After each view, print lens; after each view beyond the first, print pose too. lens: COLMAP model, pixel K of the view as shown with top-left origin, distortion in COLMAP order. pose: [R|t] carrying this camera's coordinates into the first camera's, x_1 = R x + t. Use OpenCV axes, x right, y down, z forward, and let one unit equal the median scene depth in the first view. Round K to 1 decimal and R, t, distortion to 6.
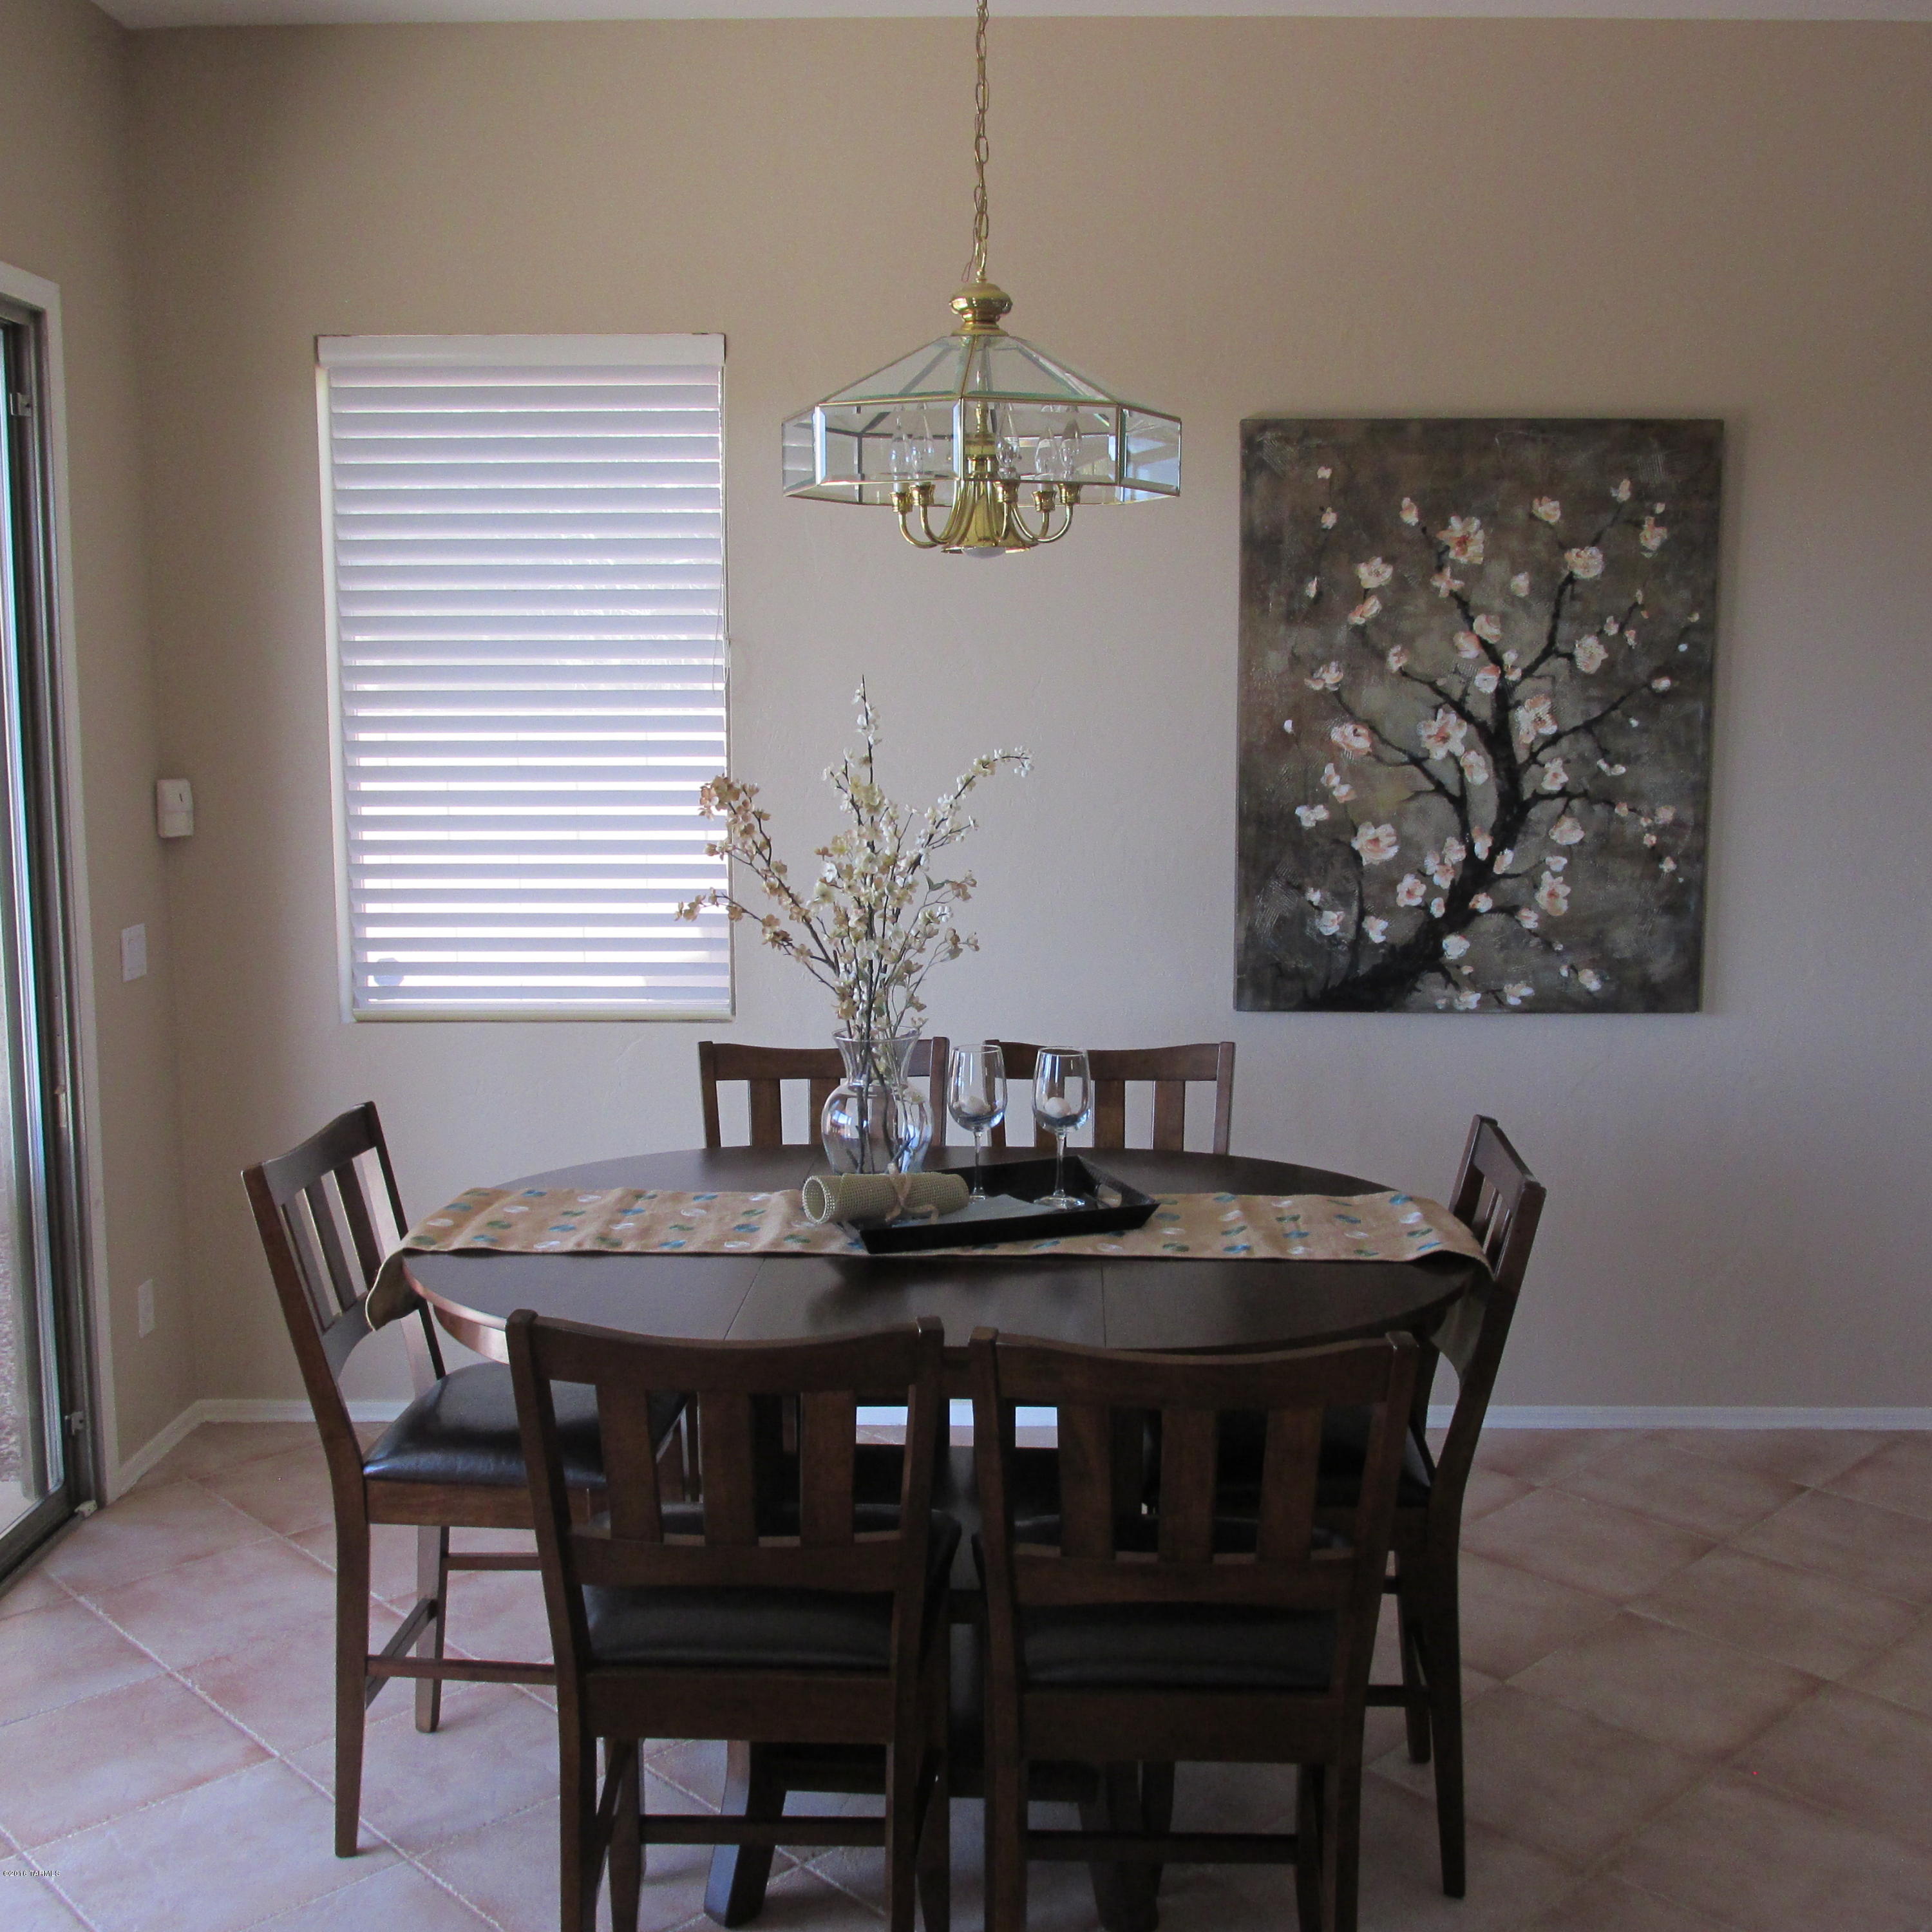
lens RADIAL K [[2078.2, 0, 966.1], [0, 2078.2, 967.8], [0, 0, 1]] dist [-0.037410, 0.000000]
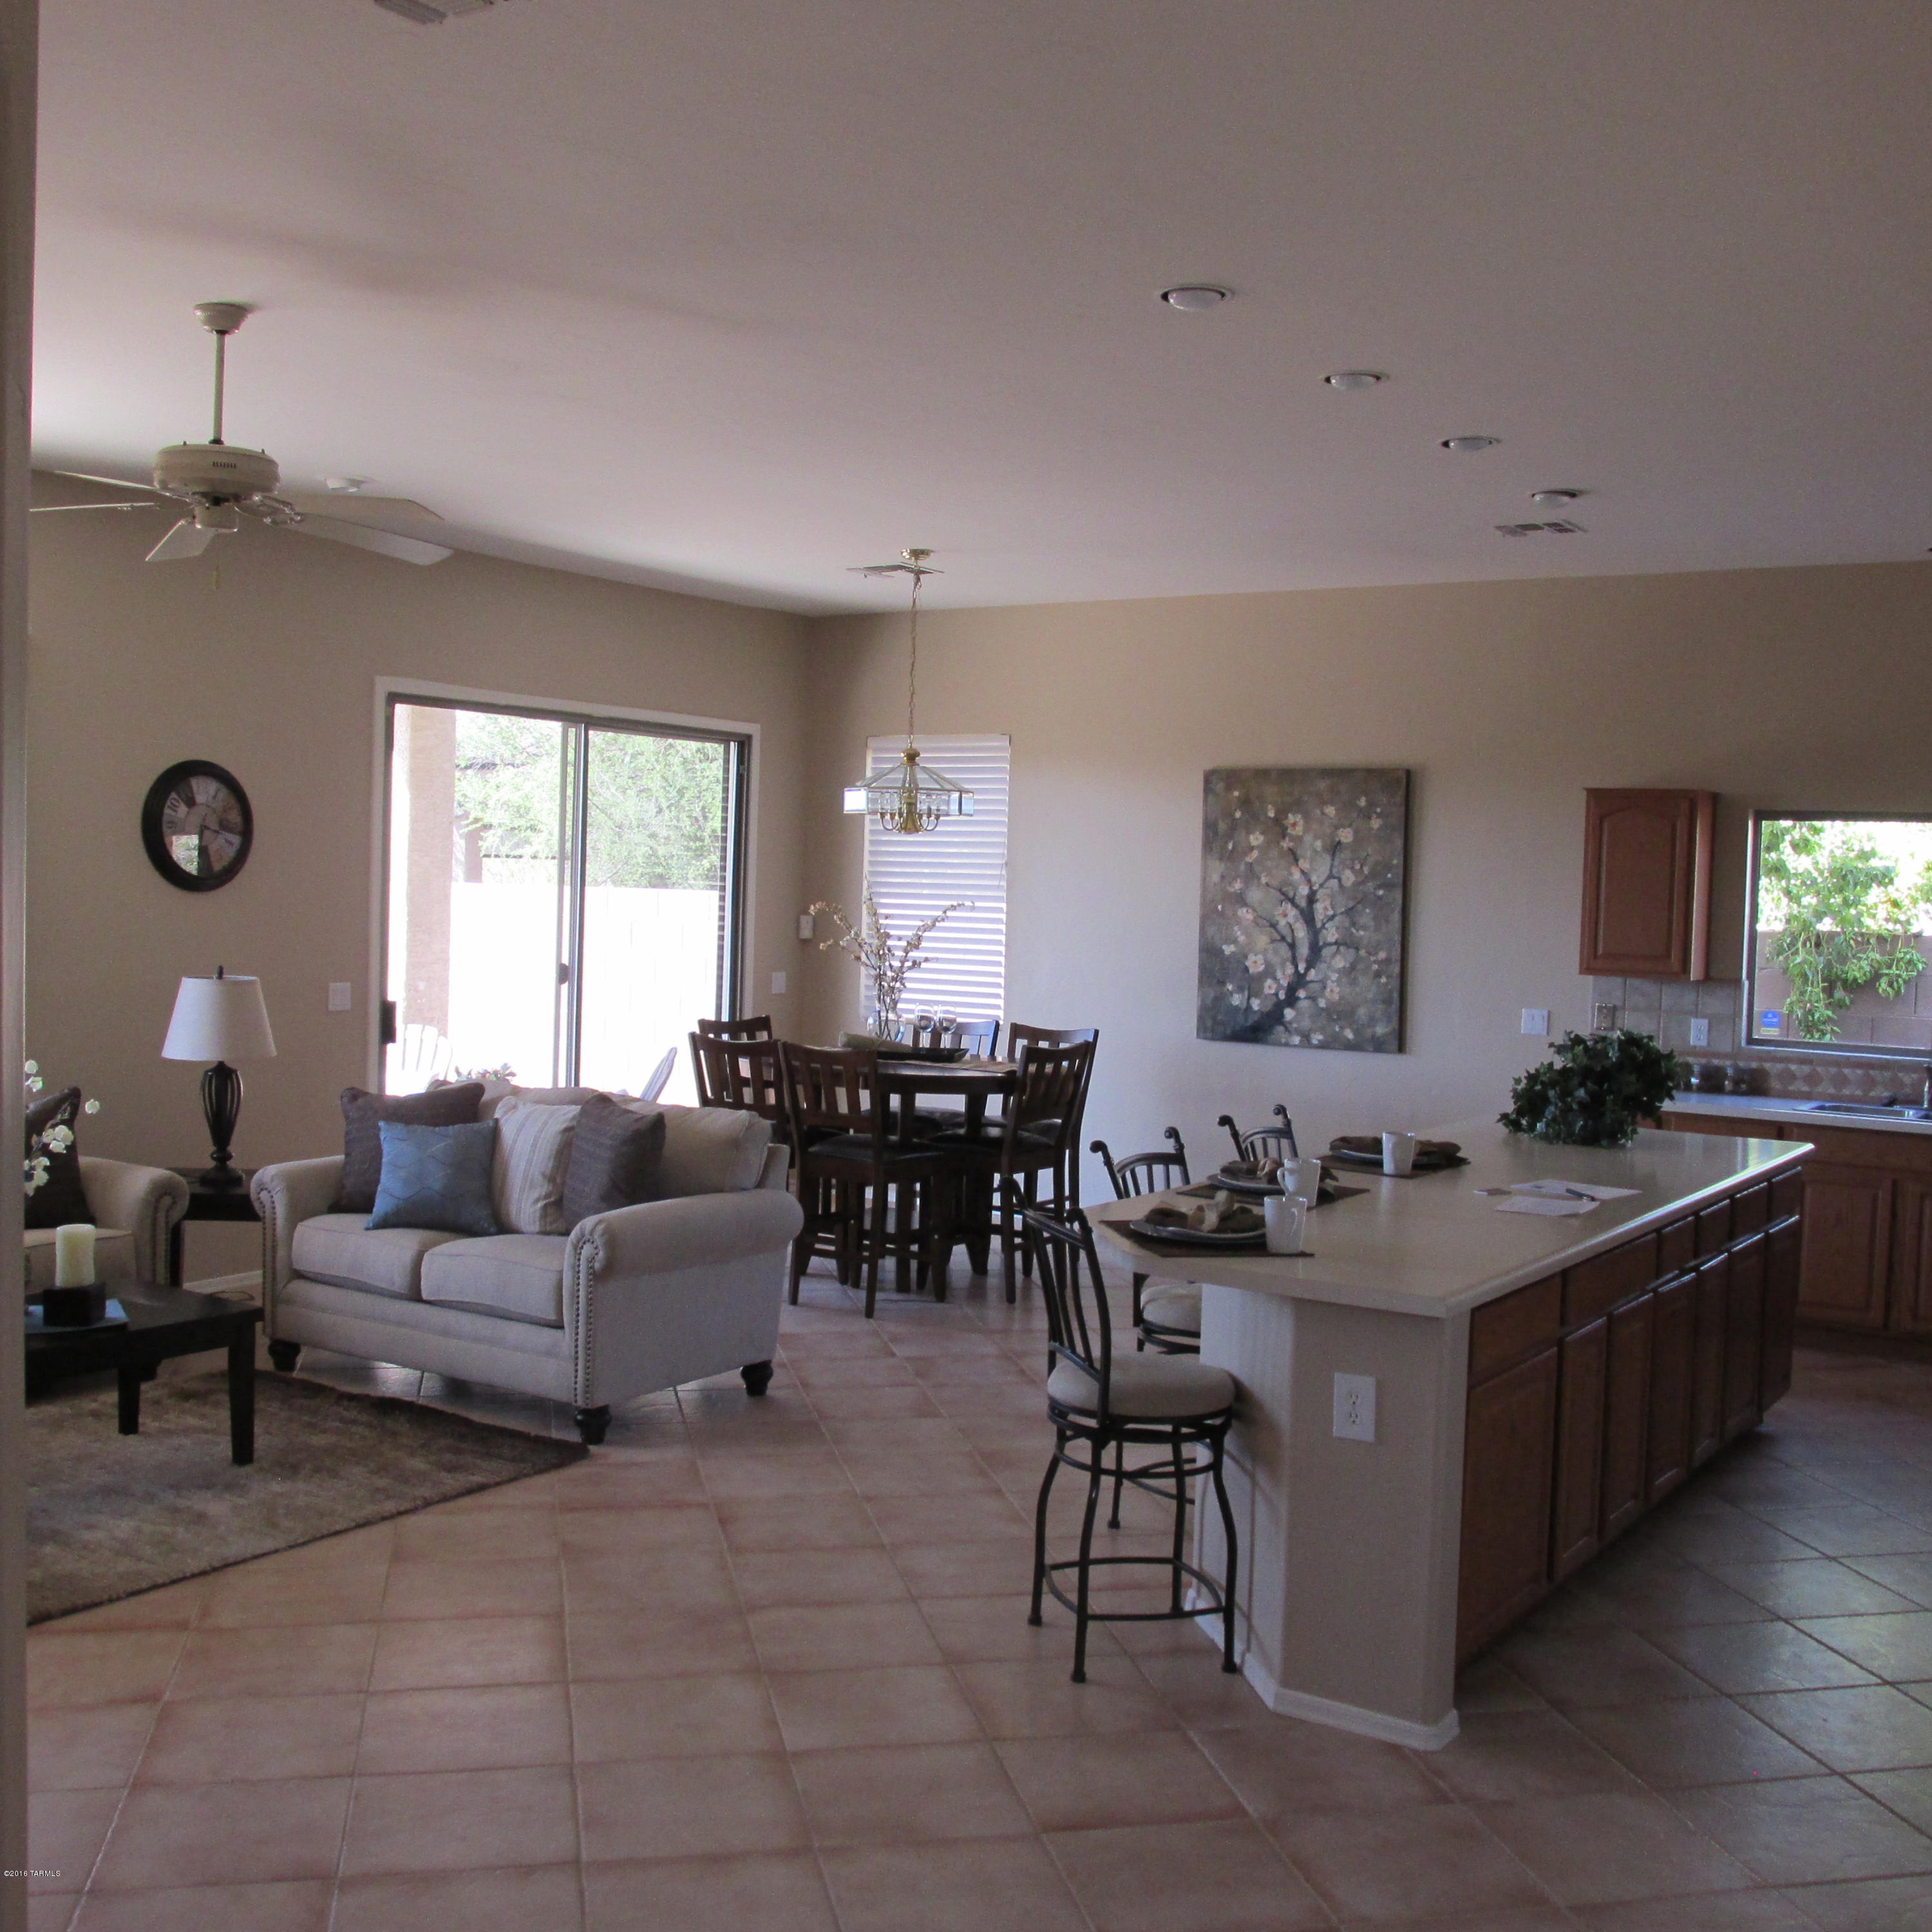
lens RADIAL K [[2078.2, 0, 965.9], [0, 2078.2, 965.4], [0, 0, 1]] dist [-0.037410, 0.000000]
pose [[0.844531, 0.044995, -0.533614, 1.096535], [-0.100068, 0.992172, -0.074713, 0.132994], [0.526075, 0.116495, 0.842422, -0.969237]]
